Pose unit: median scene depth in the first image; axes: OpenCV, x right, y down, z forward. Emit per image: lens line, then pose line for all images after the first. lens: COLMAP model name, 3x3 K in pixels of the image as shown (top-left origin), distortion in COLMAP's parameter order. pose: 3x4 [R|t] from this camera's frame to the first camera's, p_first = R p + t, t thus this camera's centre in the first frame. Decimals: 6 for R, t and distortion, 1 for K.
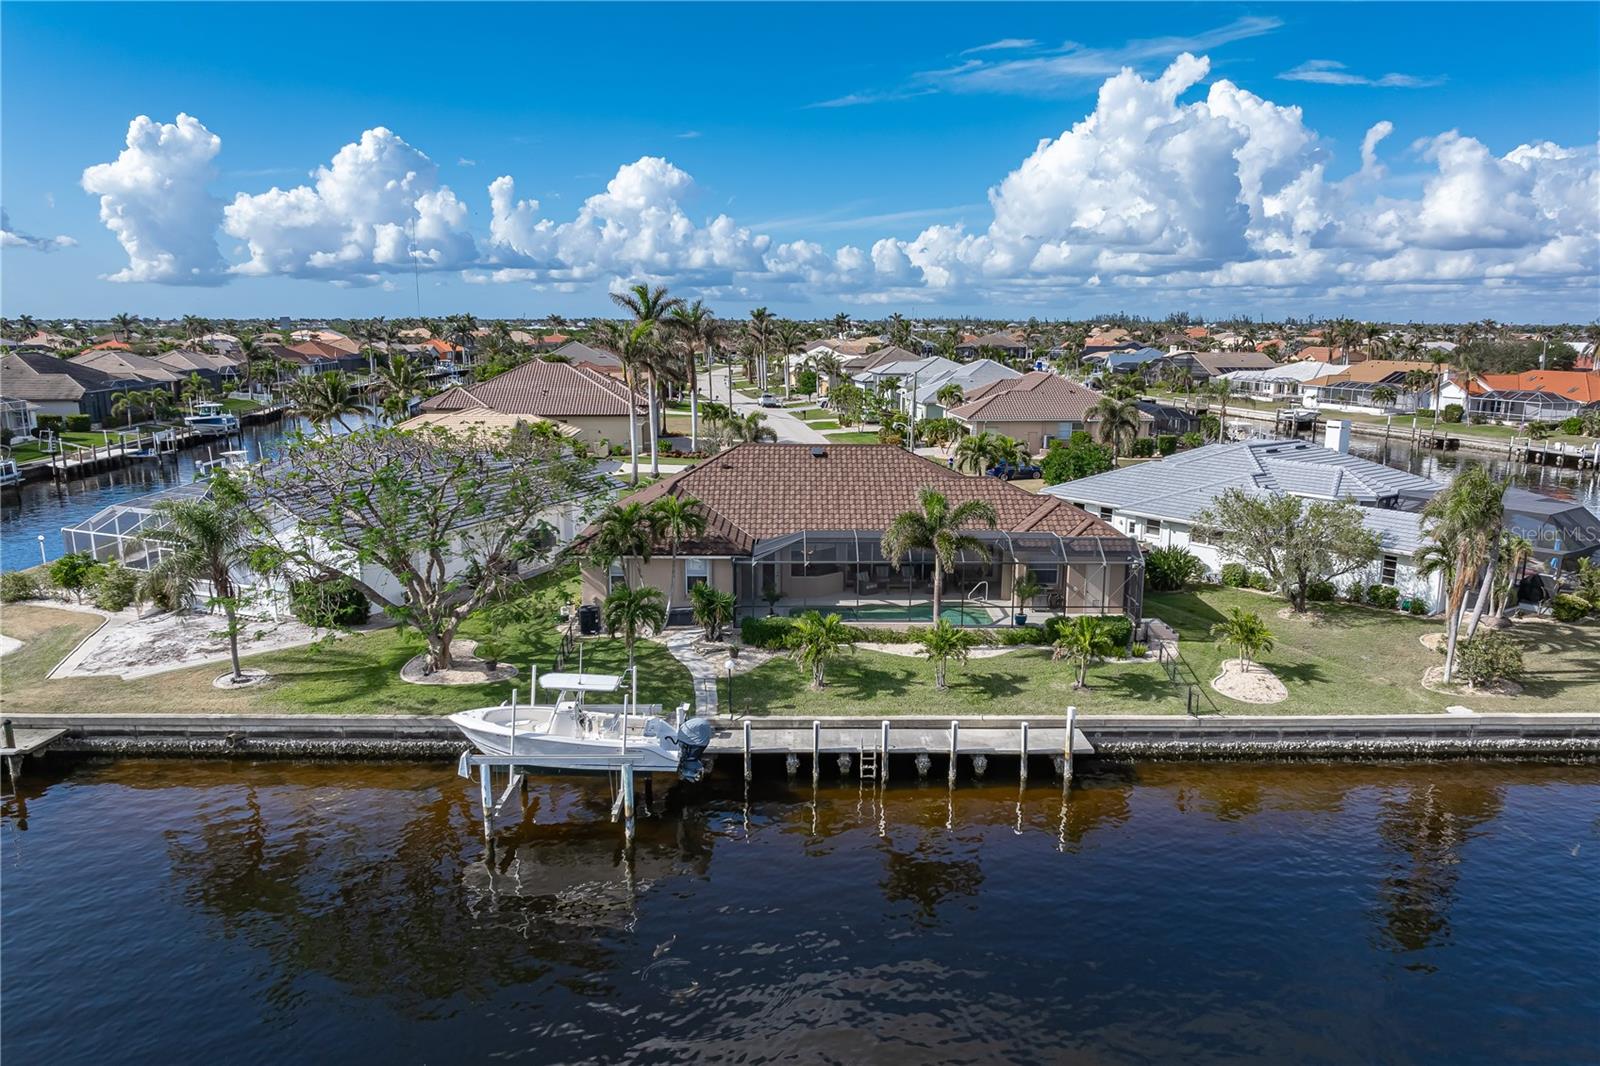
lens RADIAL K [[1126.8, 0, 806.0], [0, 1126.8, 548.5], [0, 0, 1]] dist [-0.028769, 0.011977]
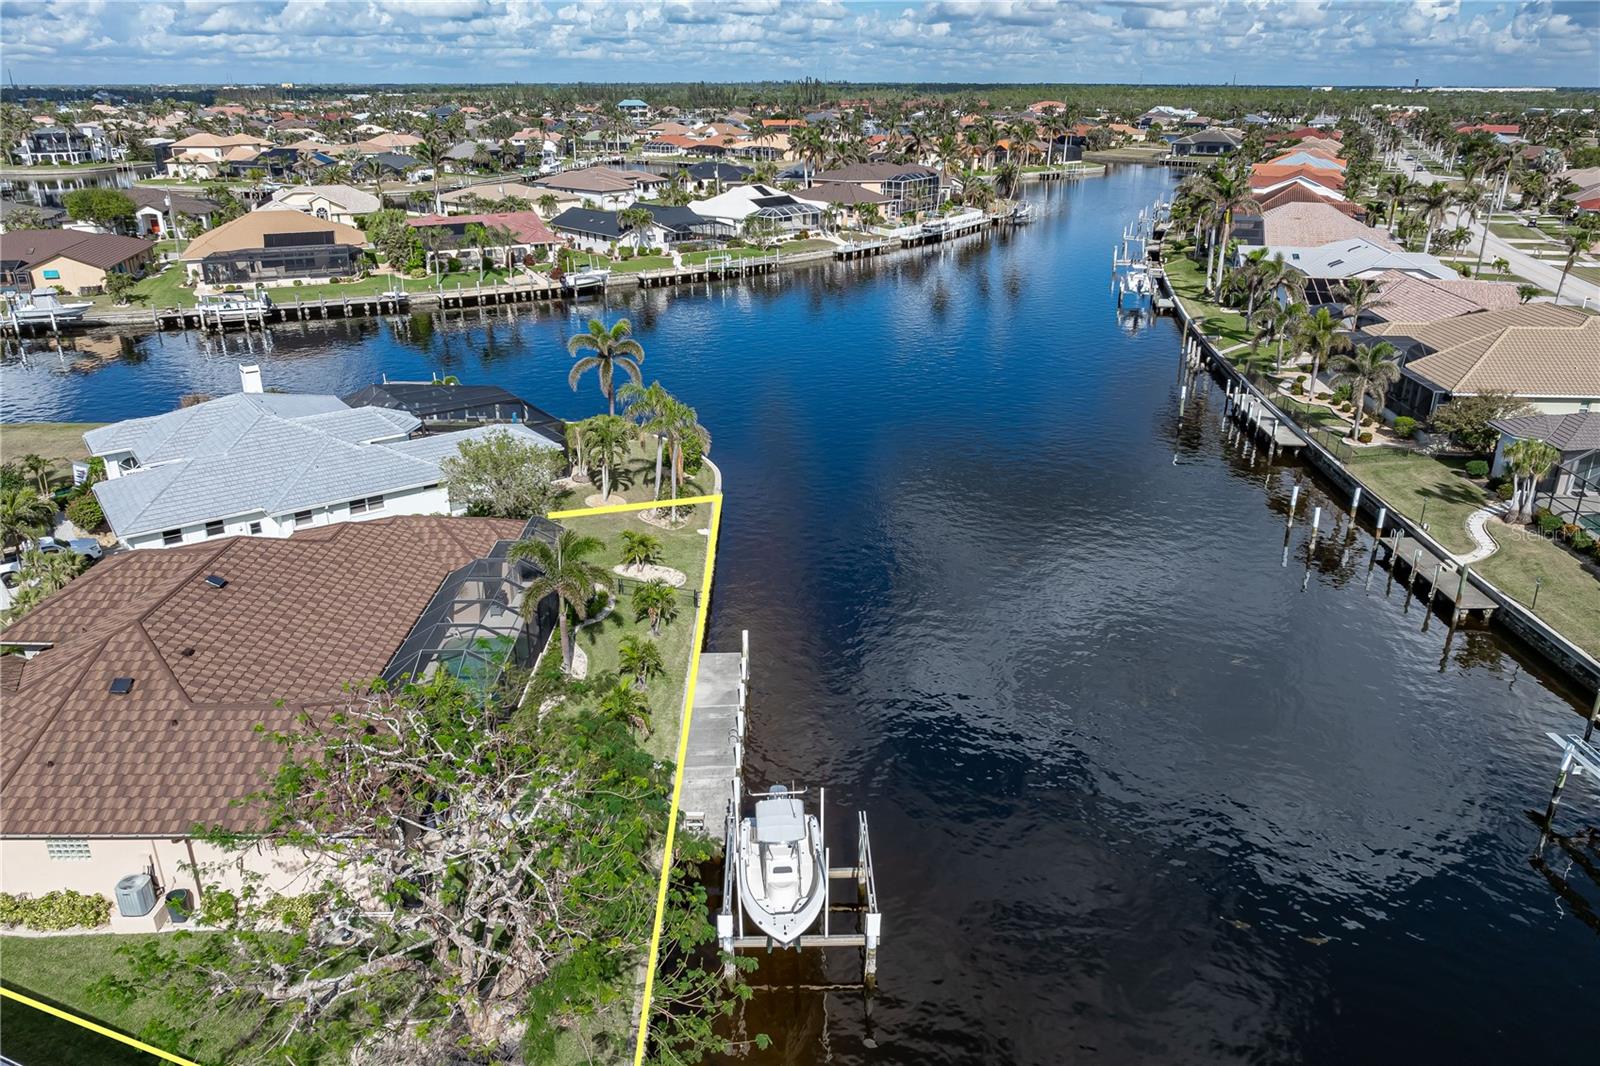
lens RADIAL K [[1129.9, 0, 801.7], [0, 1129.9, 530.1], [0, 0, 1]] dist [-0.028344, 0.013745]
pose [[-0.007429, -0.374799, 0.927077, -0.869753], [0.196914, 0.908401, 0.368826, -0.406489], [-0.980393, 0.185294, 0.067055, 0.723277]]
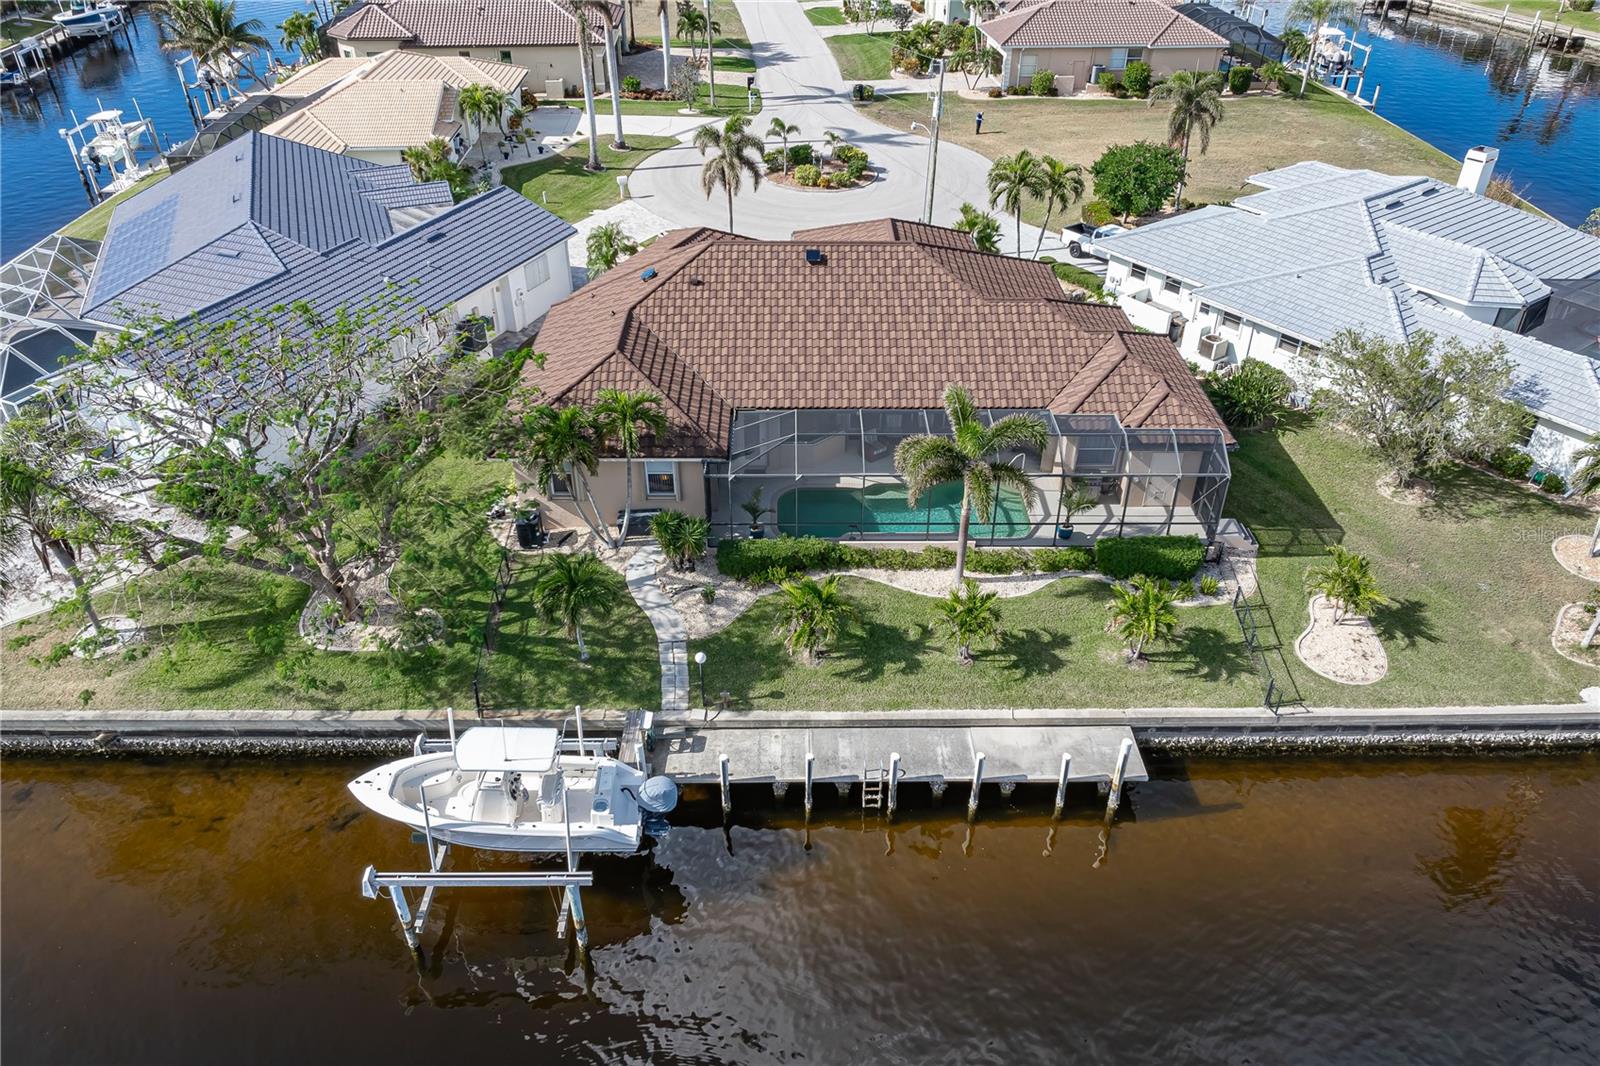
lens RADIAL K [[1126.8, 0, 806.0], [0, 1126.8, 548.5], [0, 0, 1]] dist [-0.028769, 0.011977]
pose [[0.999999, -0.001040, -0.000833, 0.006928], [0.001286, 0.916818, 0.399303, -0.270137], [0.000349, -0.399304, 0.916819, 0.283180]]
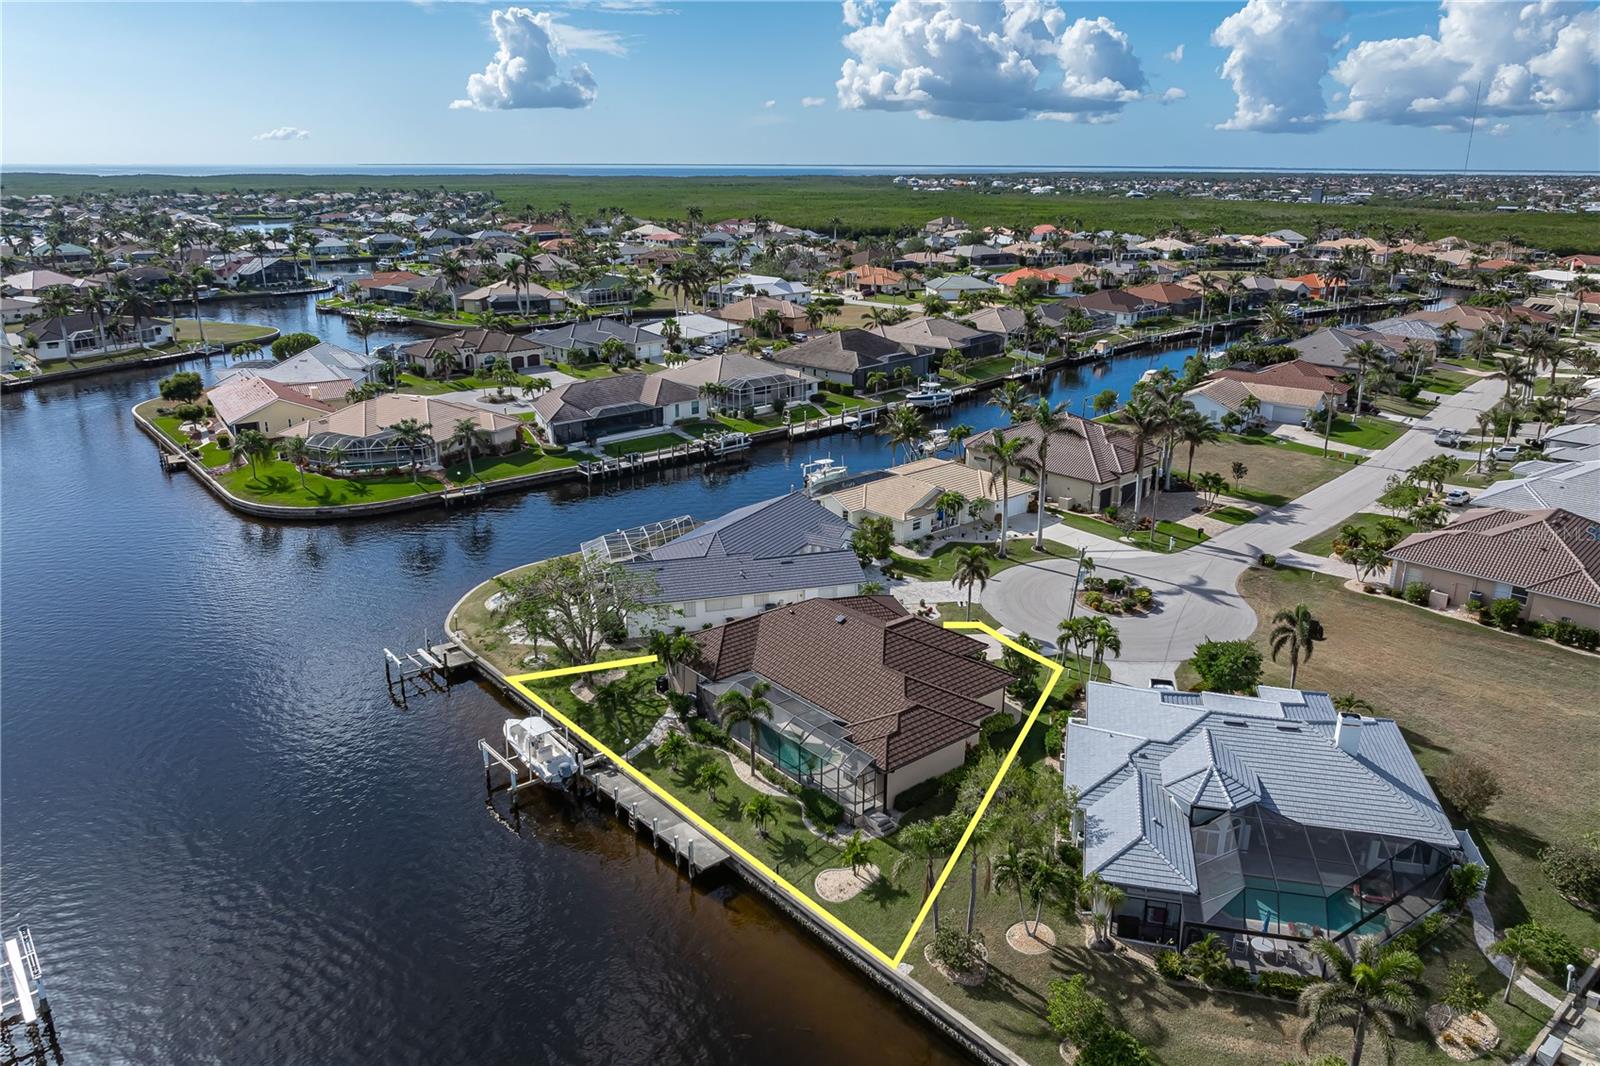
lens RADIAL K [[1119.6, 0, 800.0], [0, 1119.6, 533.0], [0, 0, 1]] dist [-0.026955, -0.001190]
pose [[0.633564, 0.240040, -0.735512, 1.339771], [-0.152715, 0.970750, 0.185263, -0.596421], [0.758468, -0.005052, 0.651690, -0.006148]]
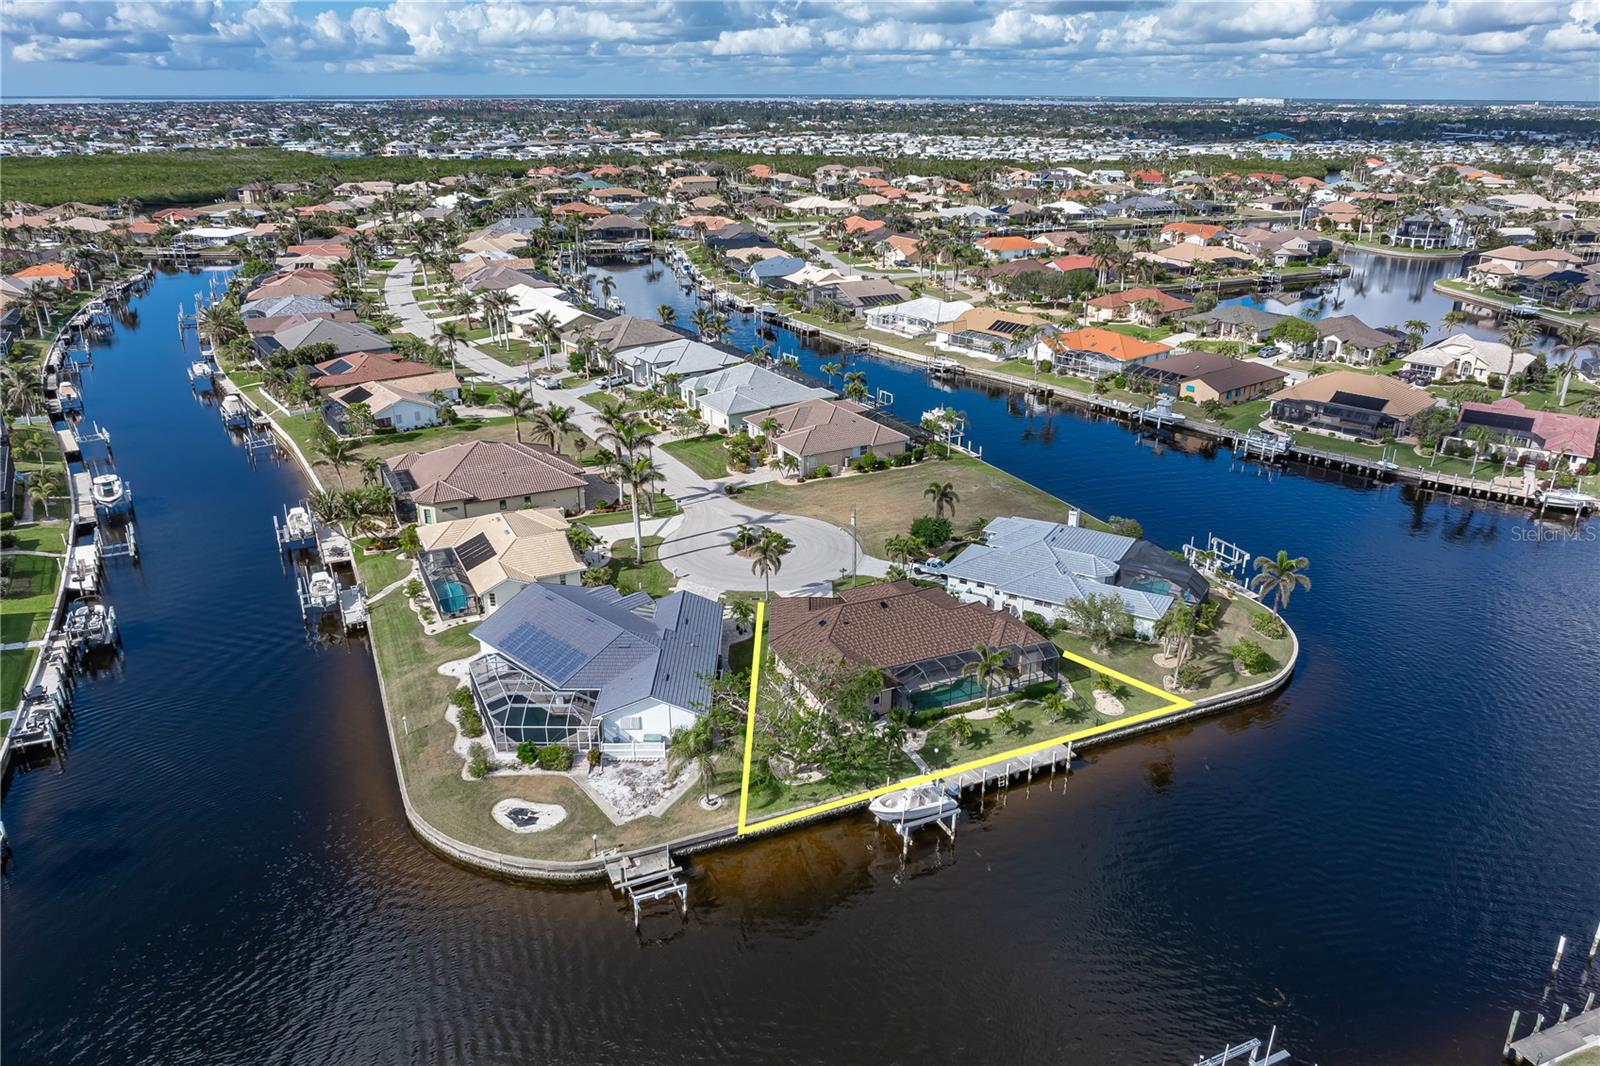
lens RADIAL K [[1128.6, 0, 797.8], [0, 1128.6, 508.3], [0, 0, 1]] dist [-0.027581, 0.012309]
pose [[0.917283, -0.141580, 0.372219, -1.066207], [0.081983, 0.981784, 0.171404, -0.768227], [-0.389706, -0.126710, 0.912181, -0.901272]]
